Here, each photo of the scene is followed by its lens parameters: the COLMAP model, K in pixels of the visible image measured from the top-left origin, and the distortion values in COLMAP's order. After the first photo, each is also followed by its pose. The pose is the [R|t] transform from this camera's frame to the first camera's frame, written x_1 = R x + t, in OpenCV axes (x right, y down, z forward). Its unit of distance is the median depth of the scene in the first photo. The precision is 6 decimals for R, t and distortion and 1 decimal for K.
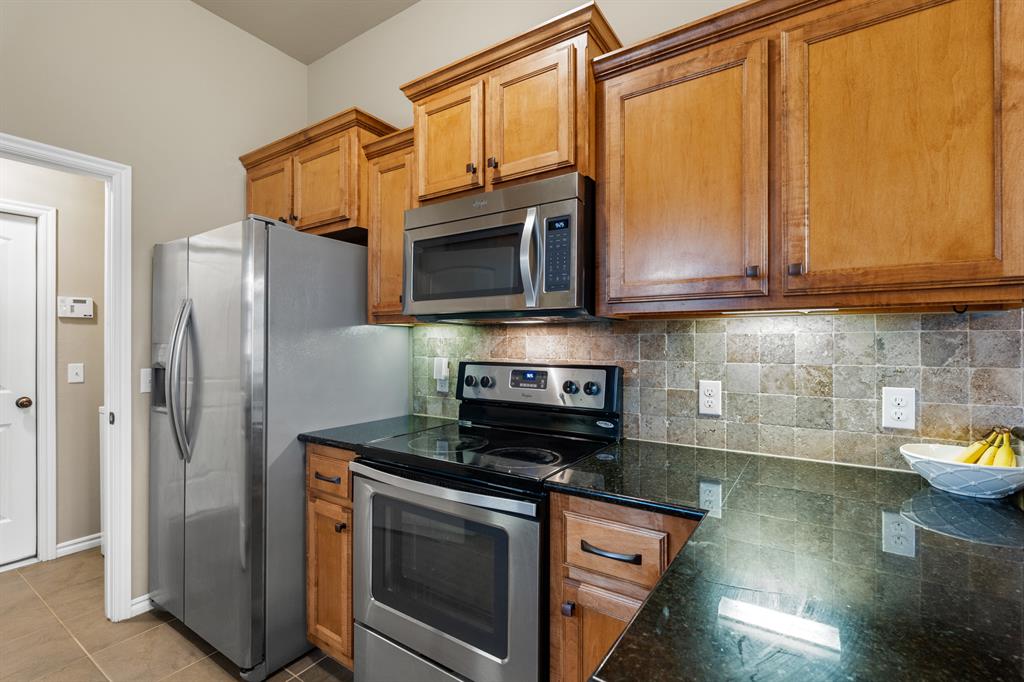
lens RADIAL K [[452.6, 0, 517.9], [0, 452.6, 340.3], [0, 0, 1]] dist [-0.007958, 0.000047]
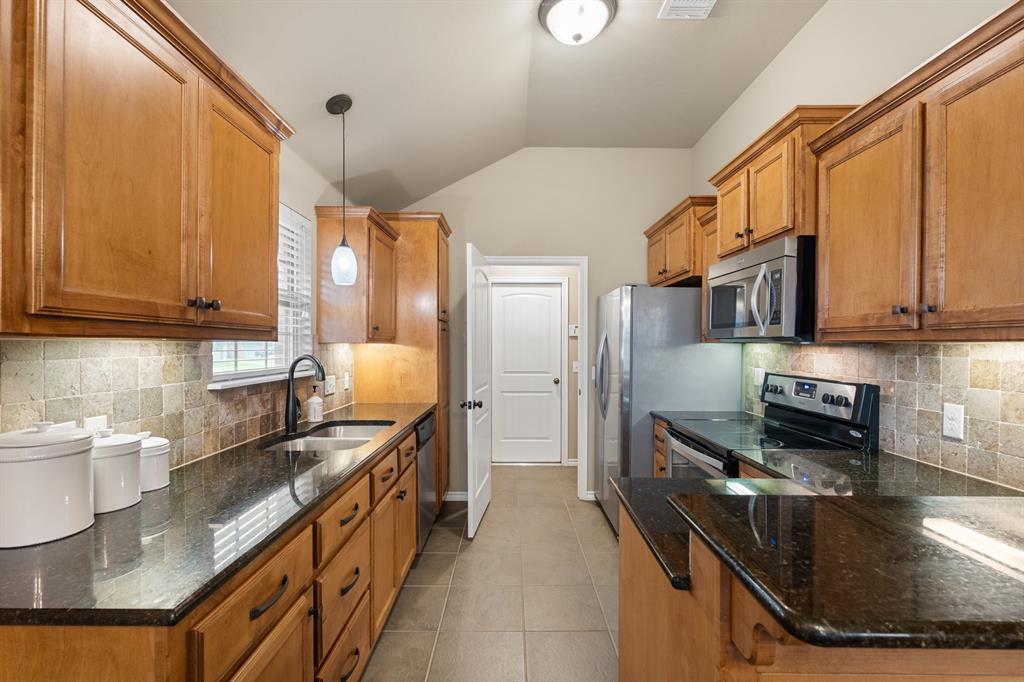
lens RADIAL K [[458.1, 0, 509.9], [0, 458.1, 349.2], [0, 0, 1]] dist [-0.002066, -0.000339]
pose [[0.542520, 0.012137, -0.839955, 0.689483], [0.001873, 0.999876, 0.015658, -0.048079], [0.840041, -0.010068, 0.542430, -0.362097]]
